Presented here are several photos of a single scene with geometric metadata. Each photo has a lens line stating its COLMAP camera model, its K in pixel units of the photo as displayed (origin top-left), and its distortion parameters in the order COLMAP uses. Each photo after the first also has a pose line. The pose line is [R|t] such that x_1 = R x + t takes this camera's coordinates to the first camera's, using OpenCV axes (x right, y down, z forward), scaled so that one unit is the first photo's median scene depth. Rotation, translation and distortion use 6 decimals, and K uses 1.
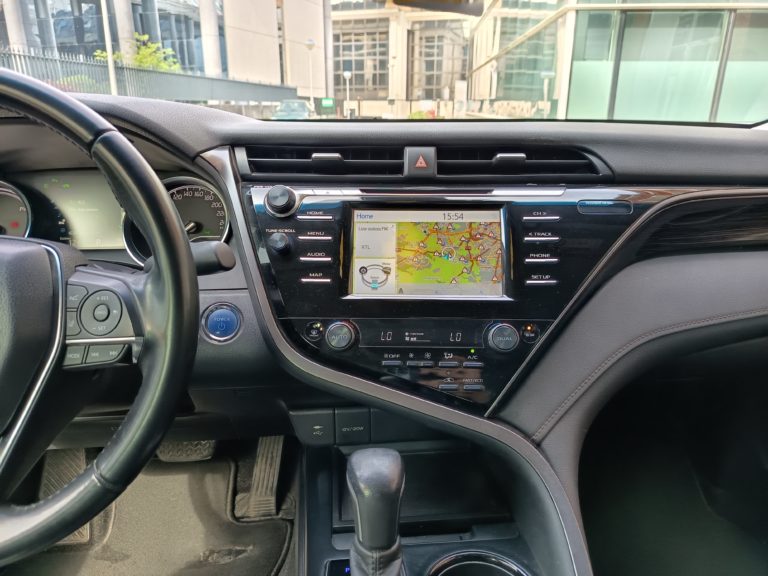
lens RADIAL K [[533.2, 0, 386.4], [0, 533.2, 289.7], [0, 0, 1]] dist [0.048928, -0.053871]
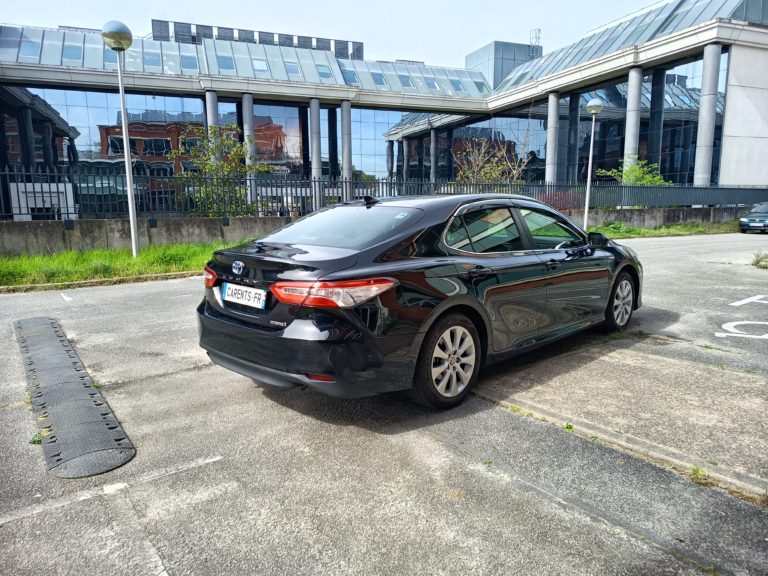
lens RADIAL K [[533.2, 0, 383.4], [0, 533.2, 287.2], [0, 0, 1]] dist [0.048928, -0.053871]
pose [[0.640950, 0.107073, -0.760078, 5.121005], [-0.237083, 0.969421, -0.063361, 1.484952], [0.730051, 0.220813, 0.646735, -5.717496]]
